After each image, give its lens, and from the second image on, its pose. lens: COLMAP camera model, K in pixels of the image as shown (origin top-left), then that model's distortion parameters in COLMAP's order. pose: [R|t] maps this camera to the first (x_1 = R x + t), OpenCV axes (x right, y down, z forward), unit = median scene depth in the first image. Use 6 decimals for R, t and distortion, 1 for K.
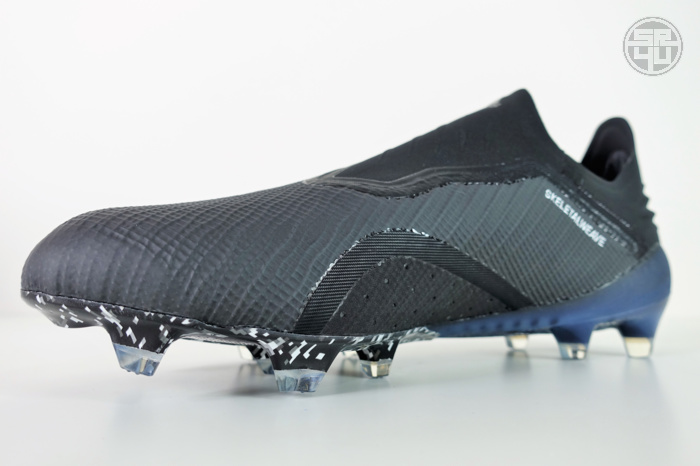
lens RADIAL K [[471.5, 0, 345.1], [0, 471.5, 236.4], [0, 0, 1]] dist [0.003829, -0.006792]
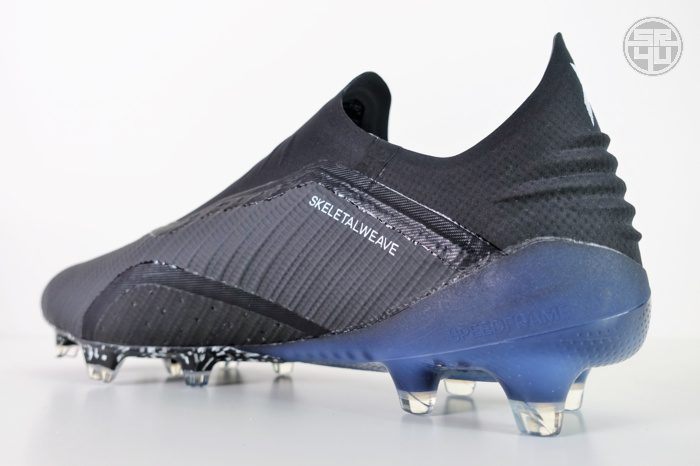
lens RADIAL K [[471.5, 0, 351.4], [0, 471.5, 230.4], [0, 0, 1]] dist [0.003829, -0.006792]
pose [[0.601112, -0.119853, -0.790126, 1.283834], [0.077527, 0.992772, -0.091611, 0.051885], [0.795395, -0.006187, 0.606060, 0.609420]]
